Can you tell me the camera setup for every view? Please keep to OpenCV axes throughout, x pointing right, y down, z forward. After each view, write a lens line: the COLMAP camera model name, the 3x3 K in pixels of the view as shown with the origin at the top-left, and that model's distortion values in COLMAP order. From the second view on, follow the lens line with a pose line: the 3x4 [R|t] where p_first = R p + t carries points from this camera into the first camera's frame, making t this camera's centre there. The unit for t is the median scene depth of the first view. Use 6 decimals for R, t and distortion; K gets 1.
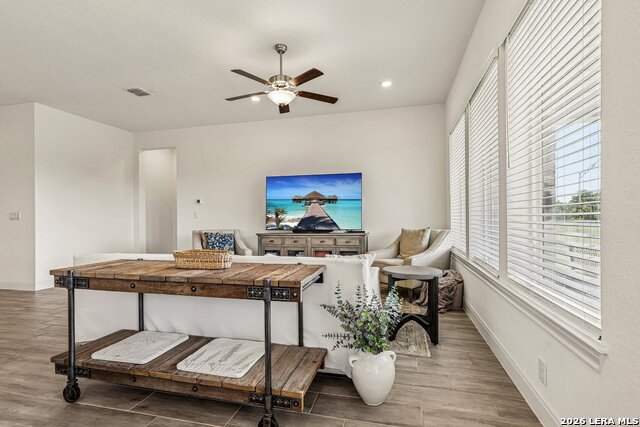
lens RADIAL K [[298.5, 0, 321.9], [0, 298.5, 216.0], [0, 0, 1]] dist [-0.001974, 0.000488]
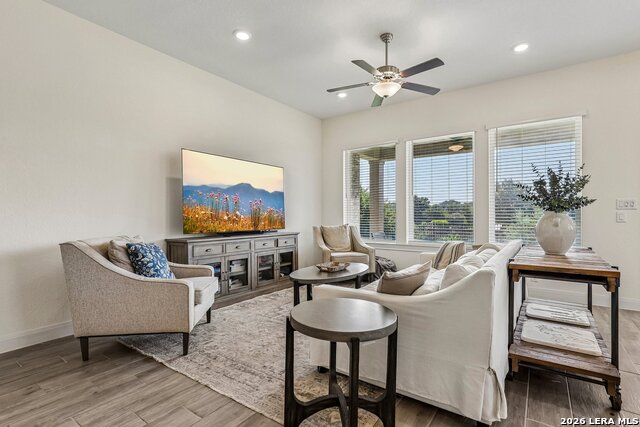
lens RADIAL K [[308.9, 0, 323.6], [0, 308.9, 214.7], [0, 0, 1]] dist [0.003558, 0.000880]
pose [[0.361011, 0.010427, 0.932503, -0.747909], [-0.008557, 0.999932, -0.007868, 0.010124], [-0.932522, -0.005139, 0.361076, 0.548571]]
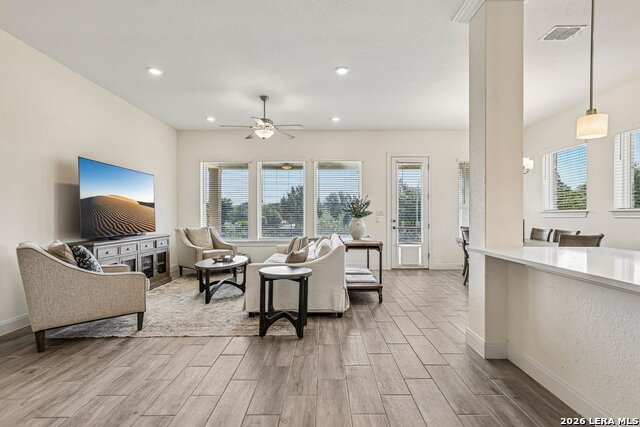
lens RADIAL K [[325.0, 0, 322.0], [0, 325.0, 214.2], [0, 0, 1]] dist [0.001361, 0.001856]
pose [[-0.247487, 0.014035, 0.968789, -1.111426], [-0.002374, 0.999883, -0.015092, 0.003368], [-0.968888, -0.006035, -0.247425, 0.738254]]
